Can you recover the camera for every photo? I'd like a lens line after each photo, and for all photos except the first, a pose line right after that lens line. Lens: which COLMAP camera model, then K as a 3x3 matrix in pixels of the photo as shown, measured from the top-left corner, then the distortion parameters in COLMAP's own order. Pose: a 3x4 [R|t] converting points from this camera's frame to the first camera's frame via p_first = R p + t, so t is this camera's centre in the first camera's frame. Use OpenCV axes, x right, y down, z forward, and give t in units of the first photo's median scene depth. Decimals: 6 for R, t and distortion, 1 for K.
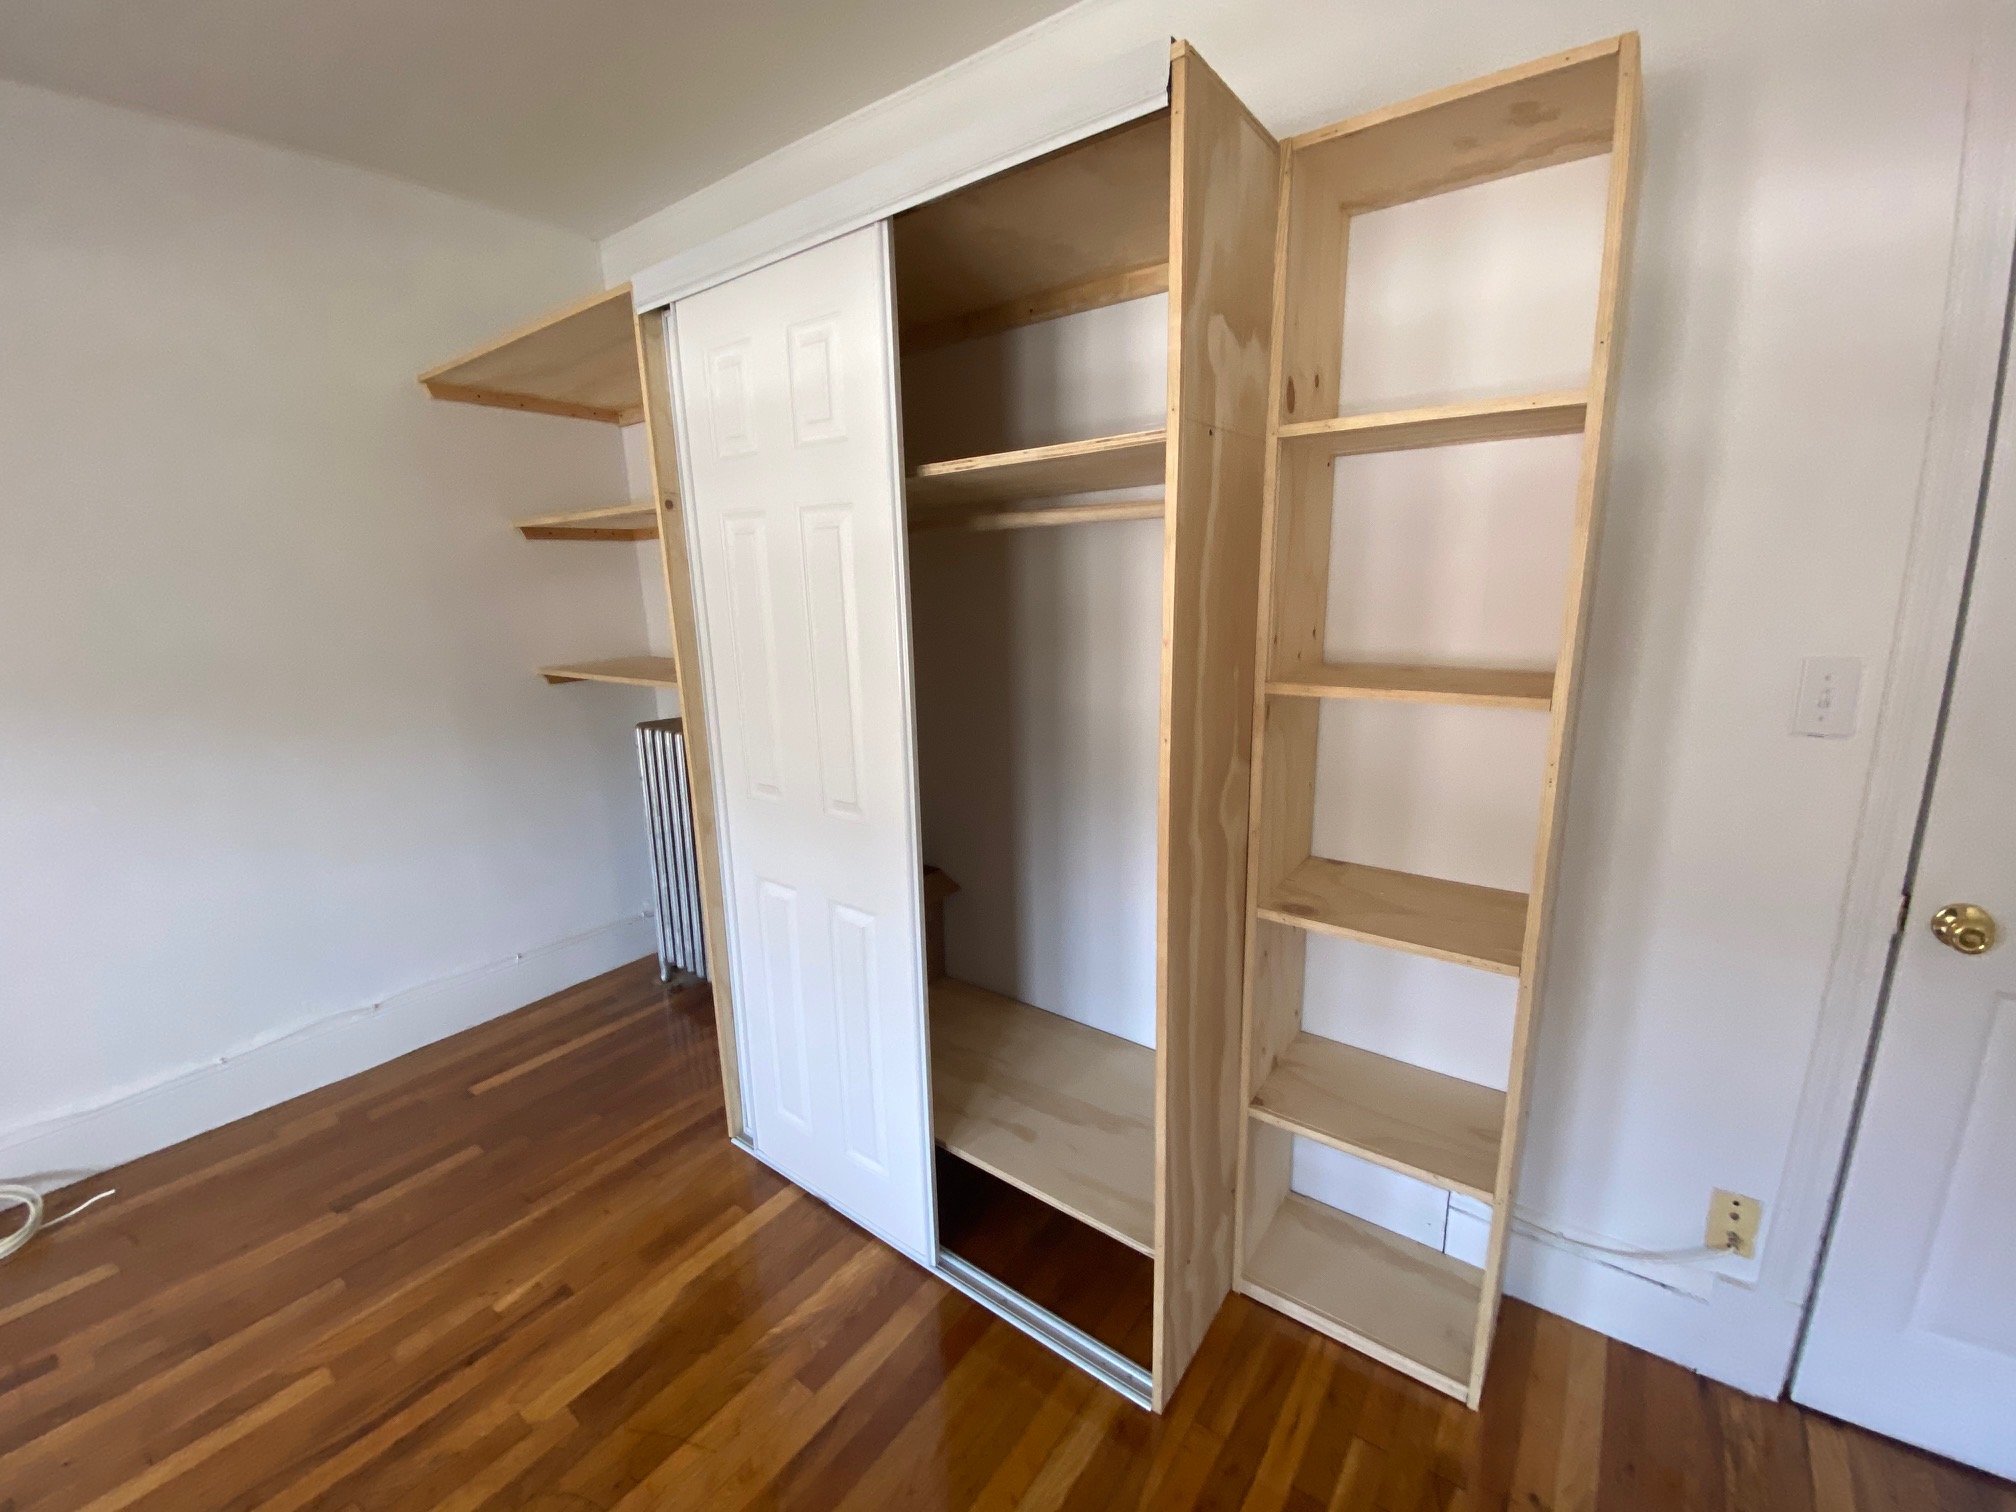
lens RADIAL K [[825.1, 0, 1001.4], [0, 825.1, 751.2], [0, 0, 1]] dist [0.001116, -0.012638]
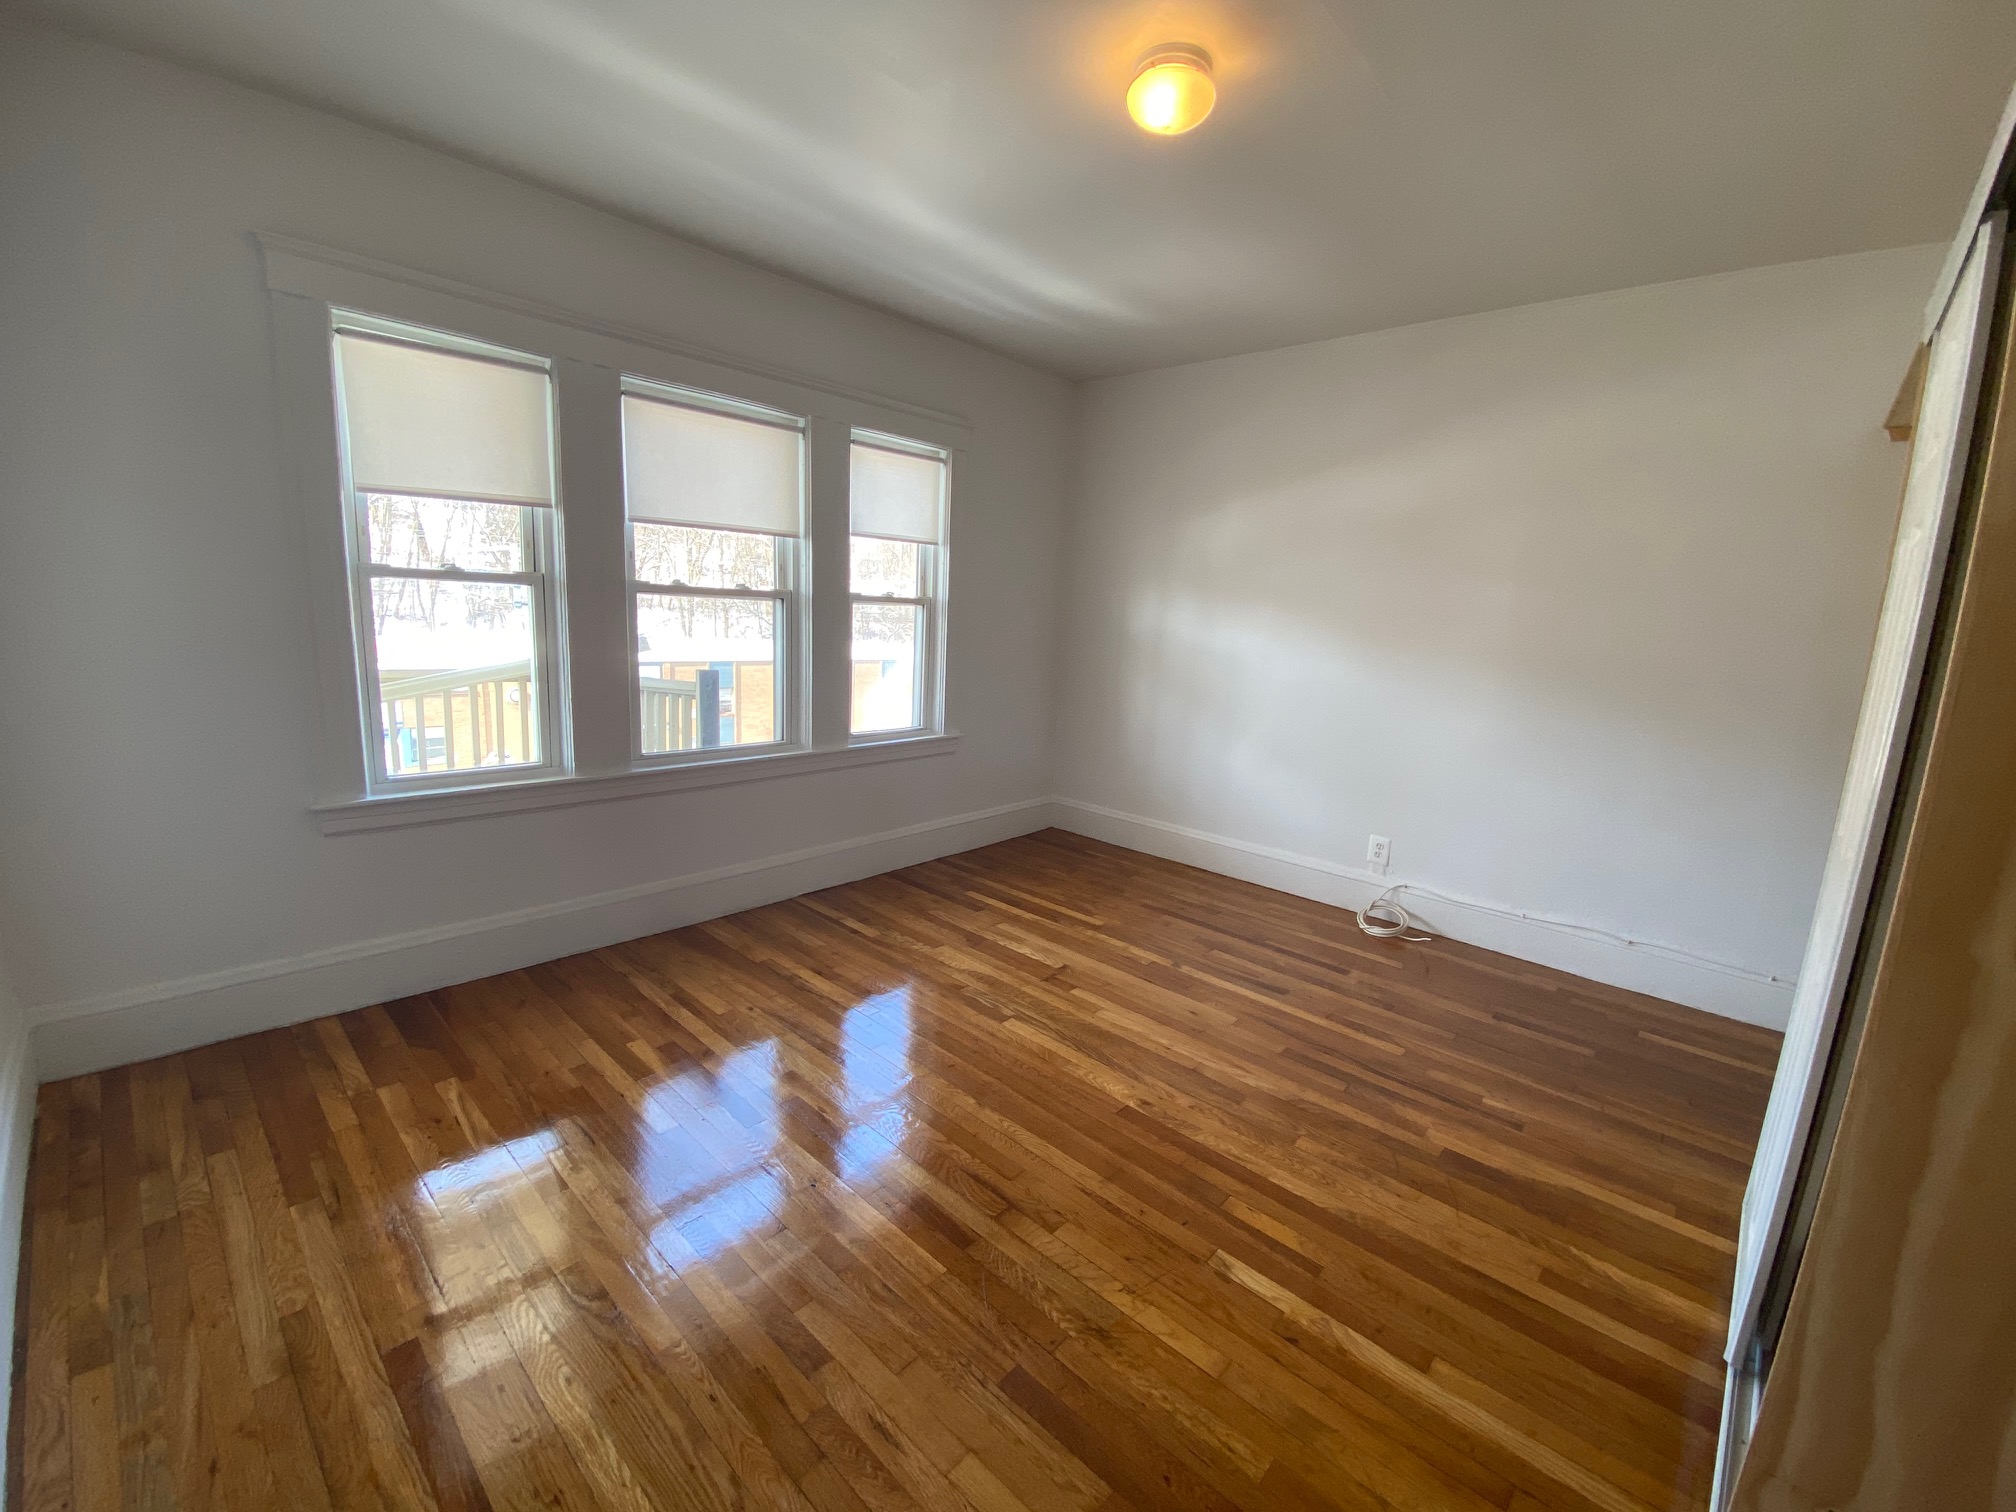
lens RADIAL K [[825.1, 0, 1006.5], [0, 825.1, 738.6], [0, 0, 1]] dist [0.001116, -0.012638]
pose [[-0.116973, 0.180709, -0.976556, 0.813890], [-0.255221, 0.944813, 0.205406, 0.000092], [0.959781, 0.273264, -0.064397, 0.123384]]
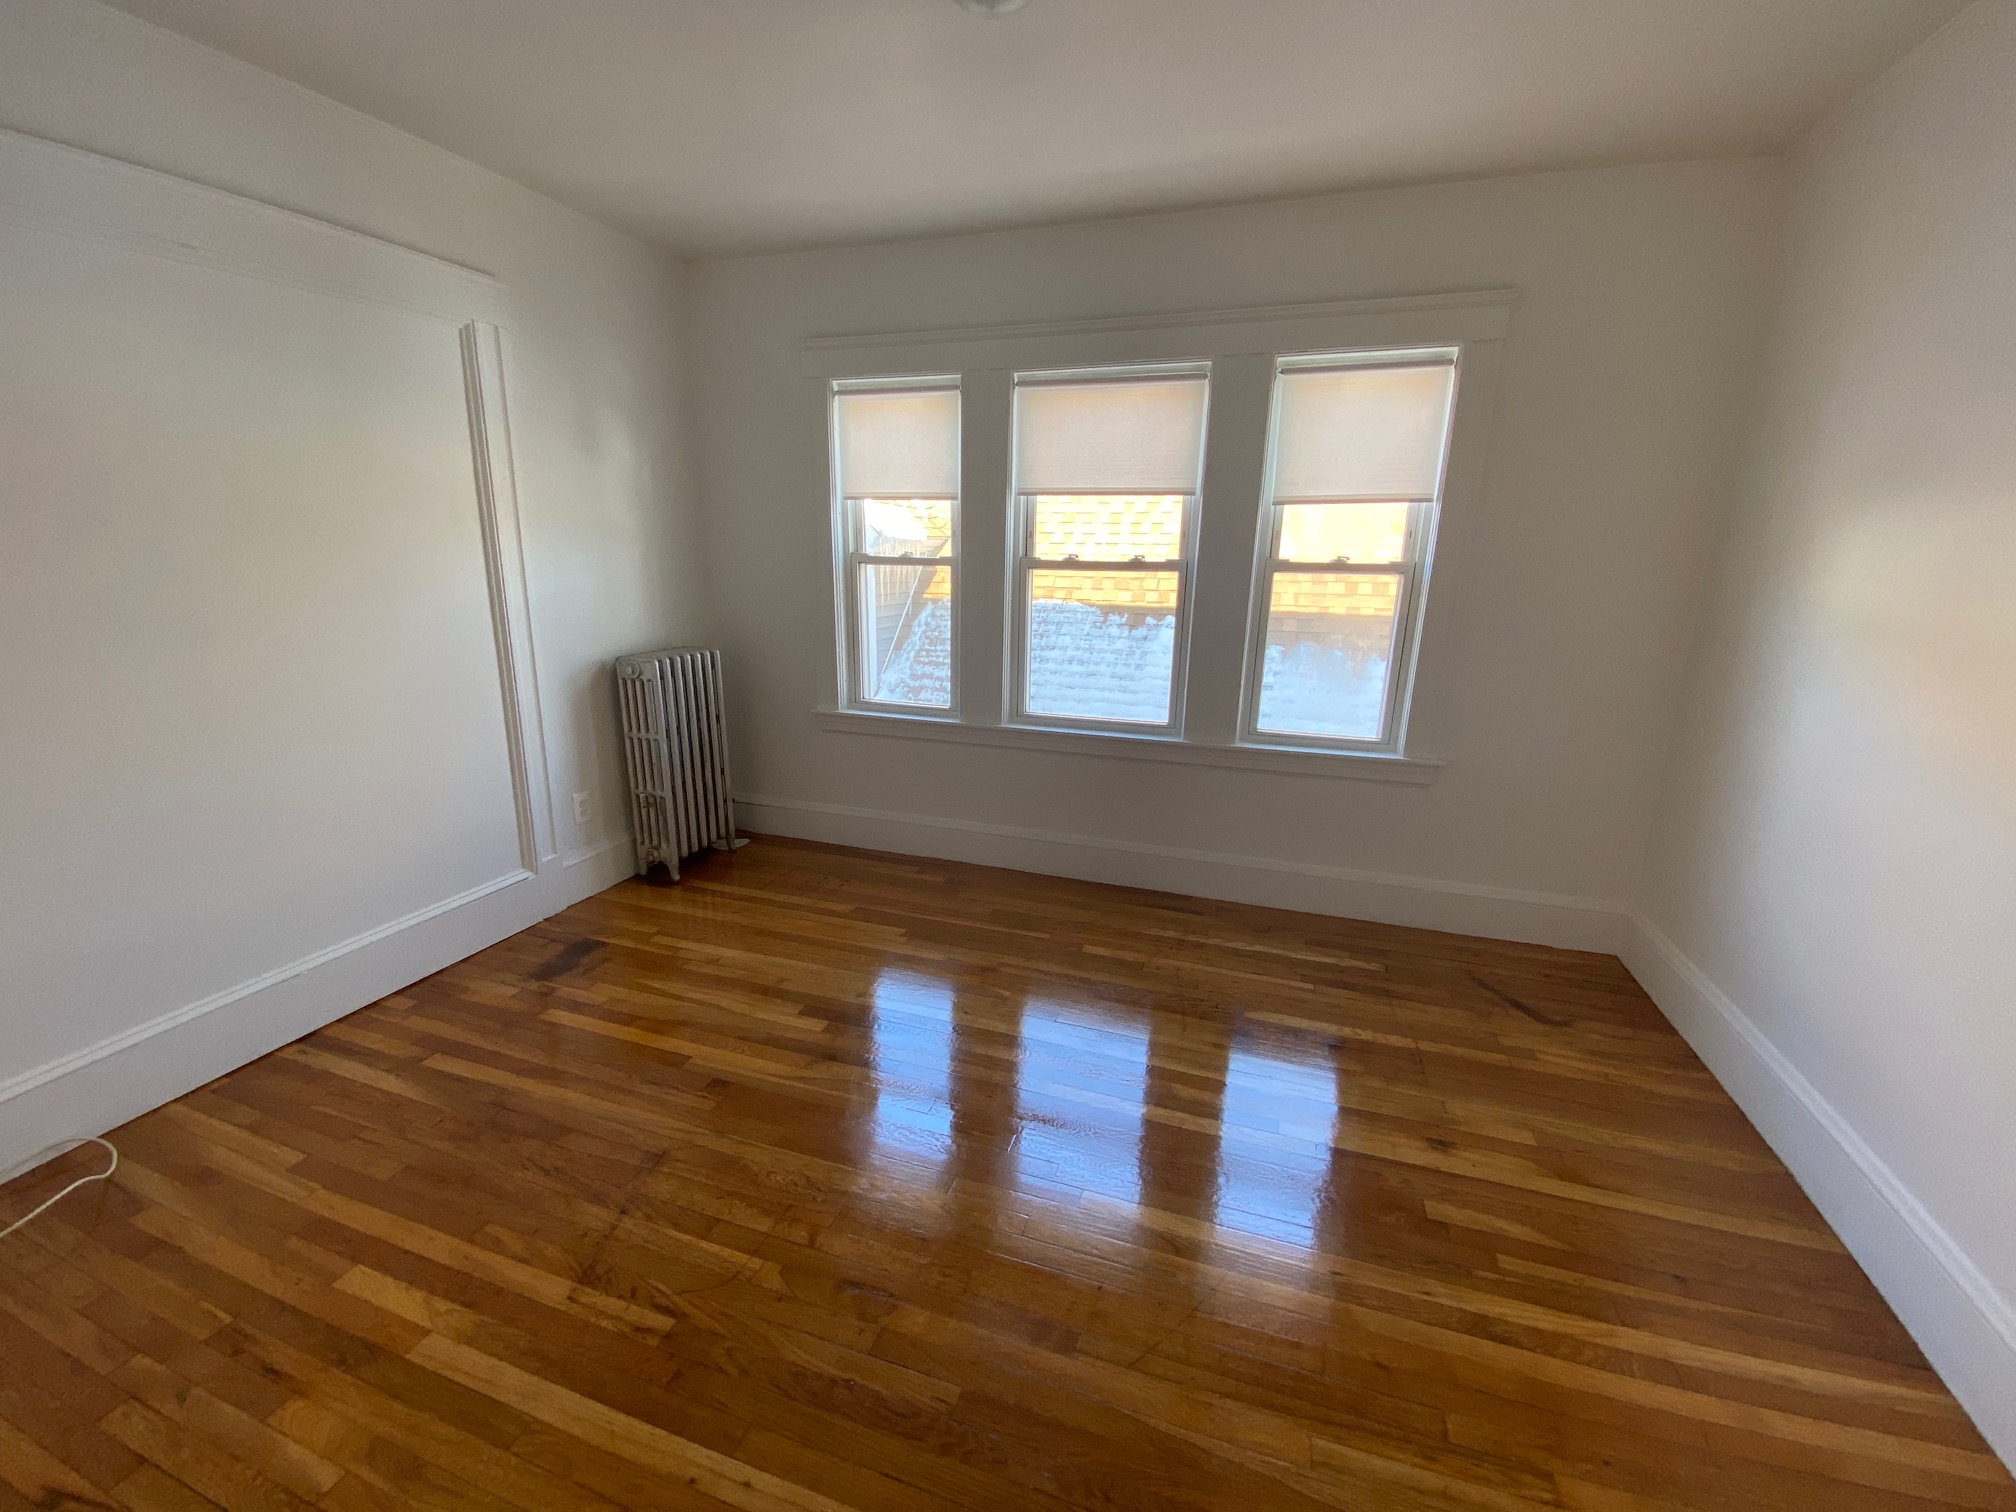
lens RADIAL K [[825.1, 0, 1006.9], [0, 825.1, 762.2], [0, 0, 1]] dist [0.001116, -0.012638]
pose [[-0.957355, 0.073179, -0.279491, -0.340350], [-0.054272, 0.904618, 0.422754, -0.155139], [0.283770, 0.419895, -0.862069, 1.140248]]
